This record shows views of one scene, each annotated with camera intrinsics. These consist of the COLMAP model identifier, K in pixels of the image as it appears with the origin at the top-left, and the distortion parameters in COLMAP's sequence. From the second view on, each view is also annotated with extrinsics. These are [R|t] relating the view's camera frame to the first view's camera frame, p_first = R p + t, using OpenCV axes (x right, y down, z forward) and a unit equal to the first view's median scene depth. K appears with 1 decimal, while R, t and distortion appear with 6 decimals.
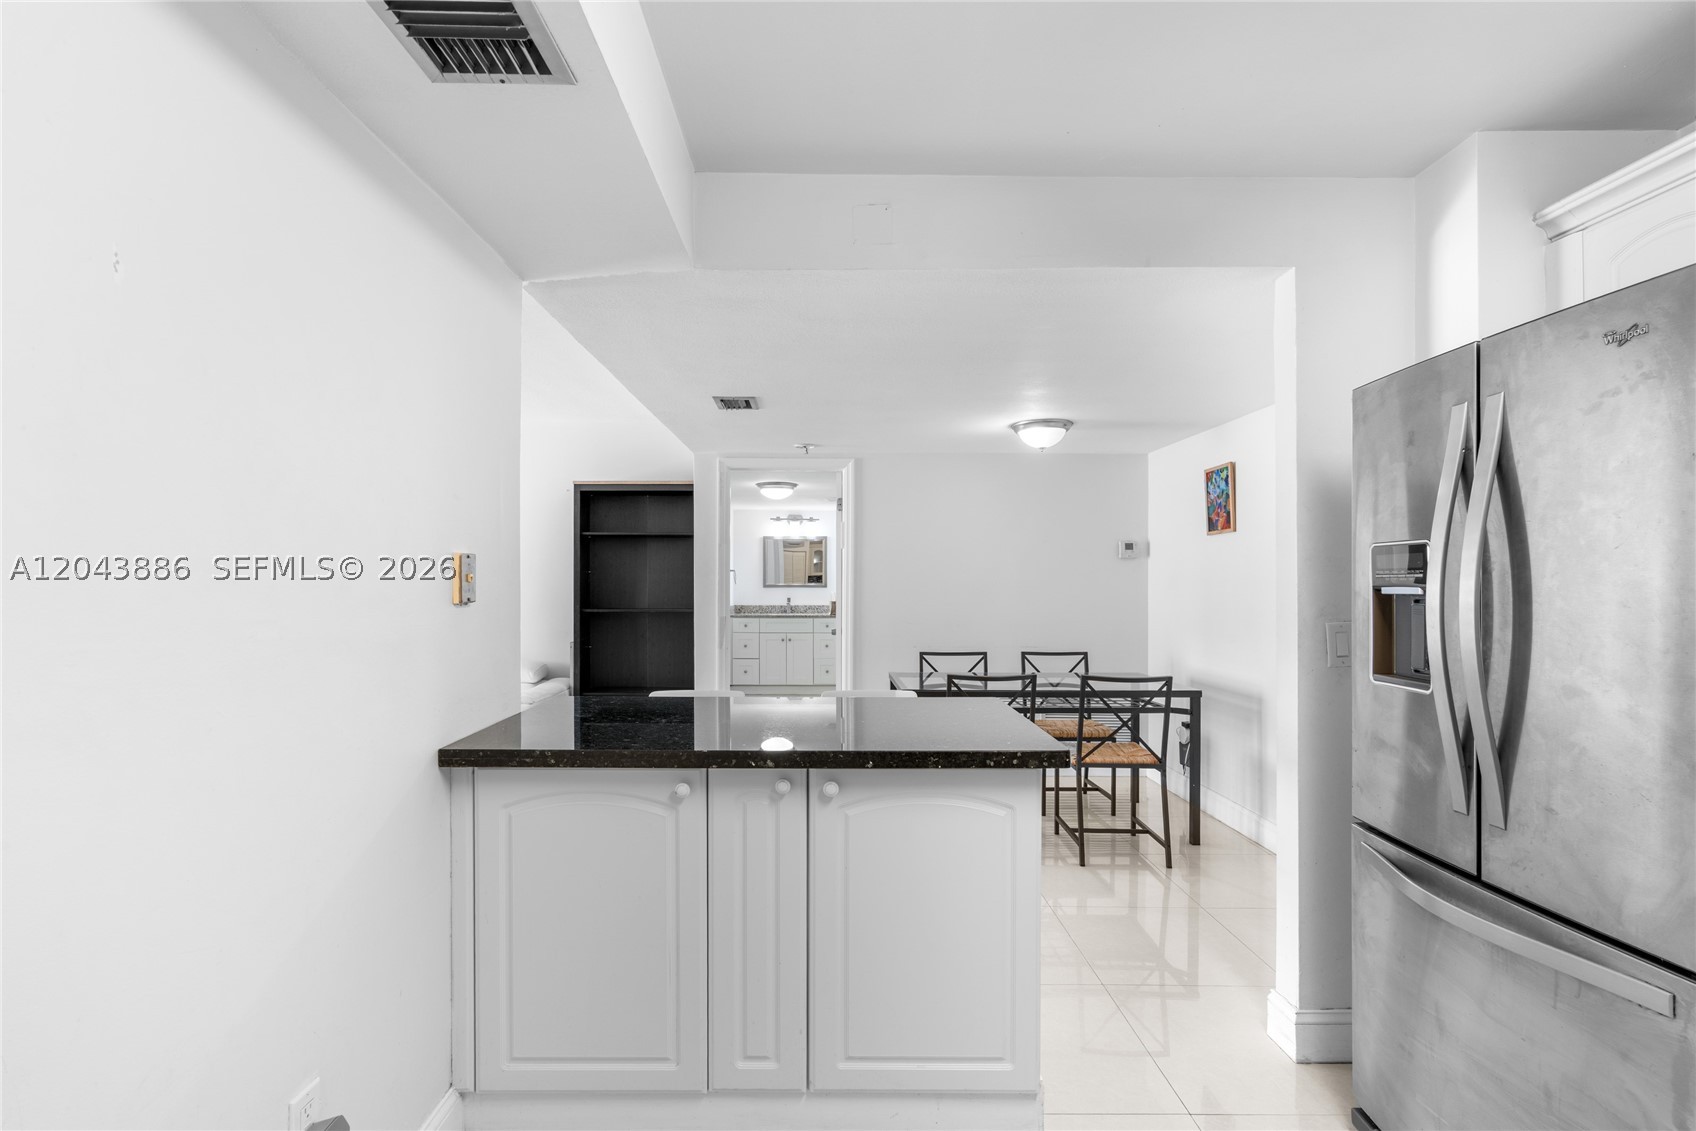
lens RADIAL K [[761.4, 0, 847.2], [0, 761.4, 576.0], [0, 0, 1]] dist [-0.002680, 0.001199]
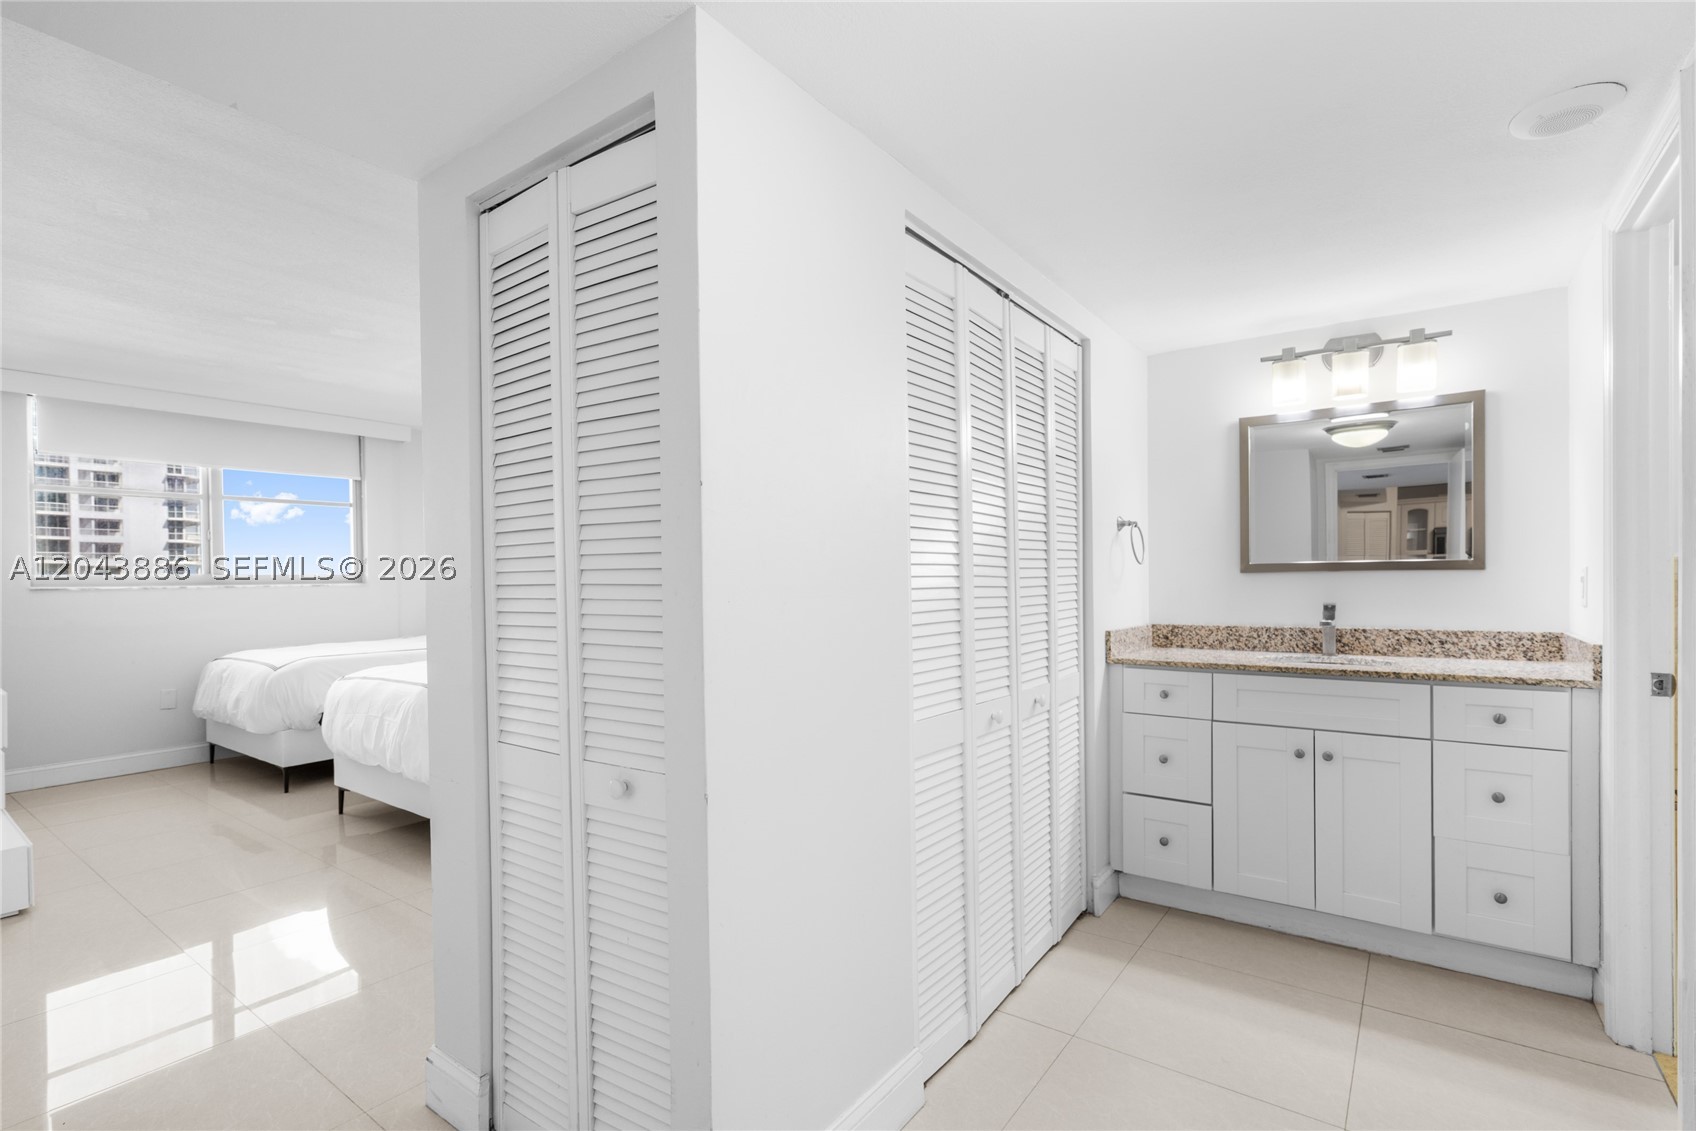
lens RADIAL K [[793.4, 0, 861.2], [0, 793.4, 587.2], [0, 0, 1]] dist [0.005085, 0.003435]
pose [[0.801518, -0.001520, -0.597968, -0.035640], [0.016471, 0.999673, 0.019537, 0.011970], [0.597743, -0.025509, 0.801282, 0.624492]]
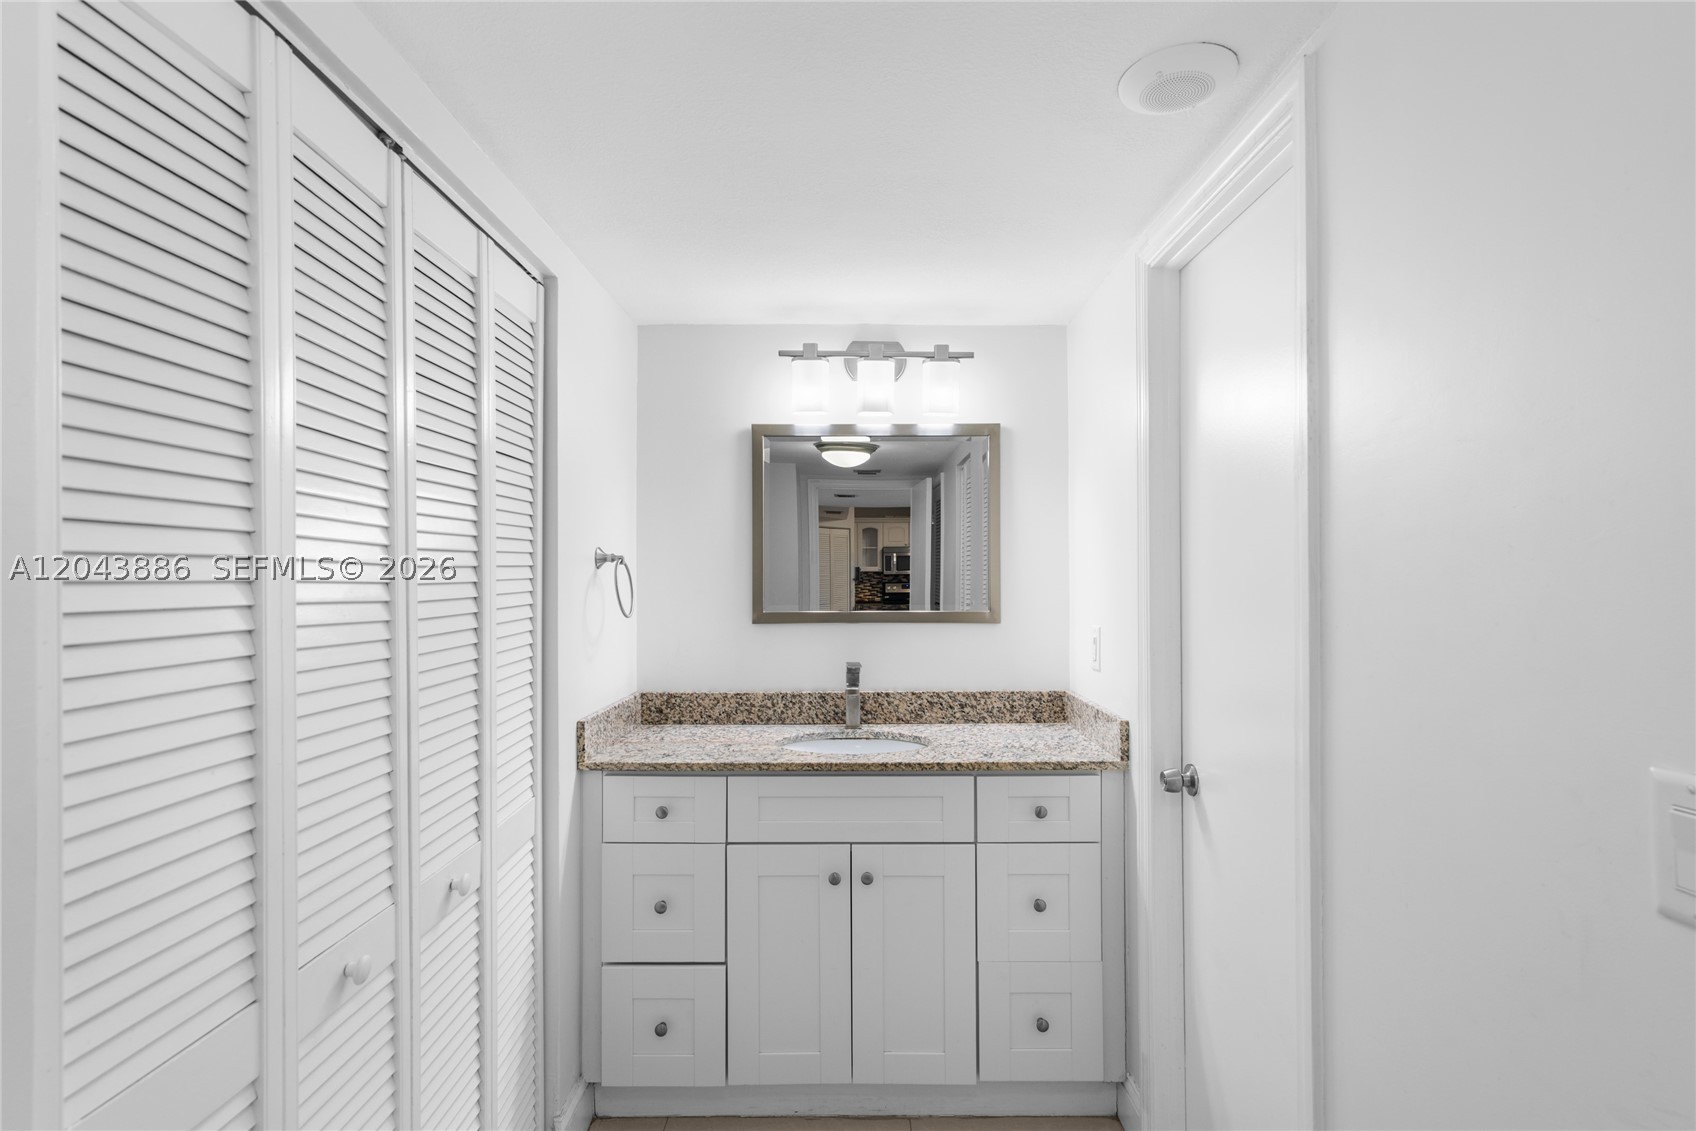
lens RADIAL K [[851.9, 0, 850.5], [0, 851.9, 568.1], [0, 0, 1]] dist [-0.015760, 0.000778]
pose [[0.999478, -0.001594, -0.032282, -0.068034], [0.001631, 0.999998, 0.001124, -0.003867], [0.032280, -0.001176, 0.999478, 0.715826]]
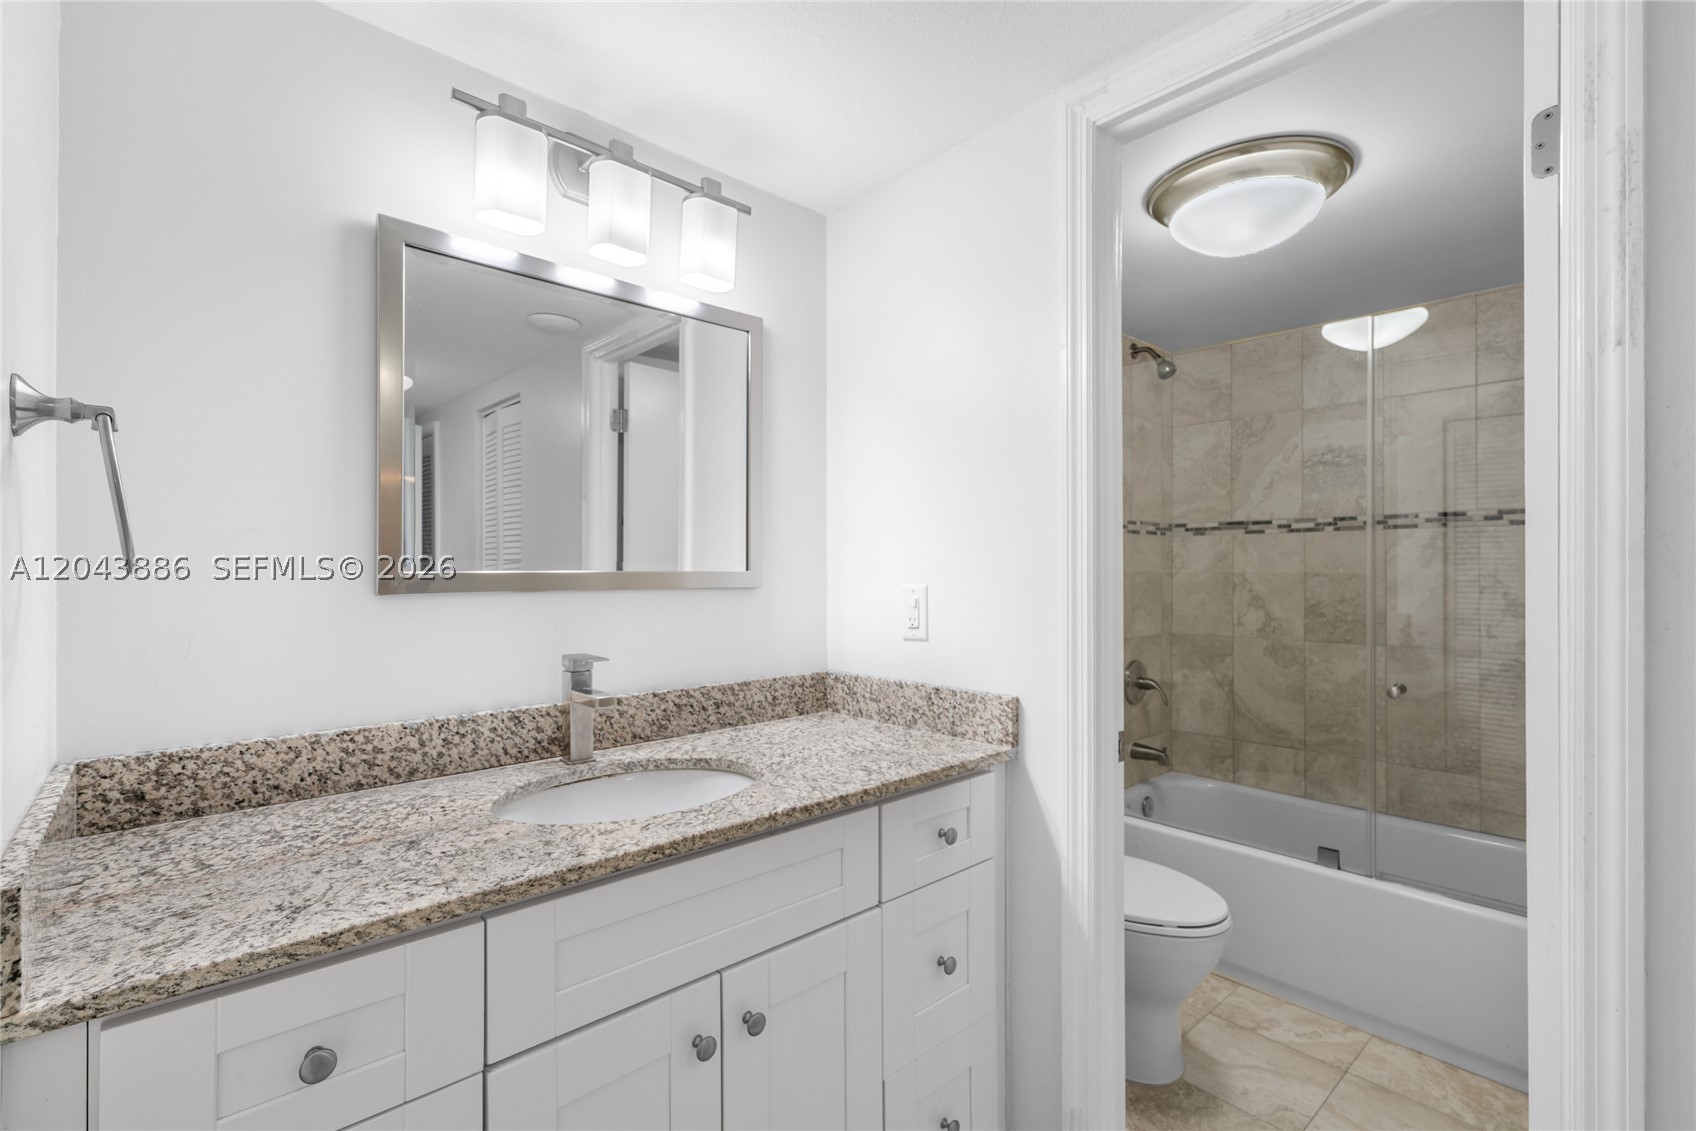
lens RADIAL K [[761.4, 0, 848.1], [0, 761.4, 572.7], [0, 0, 1]] dist [-0.002680, 0.001199]
pose [[0.754359, -0.000323, 0.656462, -0.136061], [-0.008010, 0.999921, 0.009696, 0.009235], [-0.656413, -0.012572, 0.754297, 0.845970]]
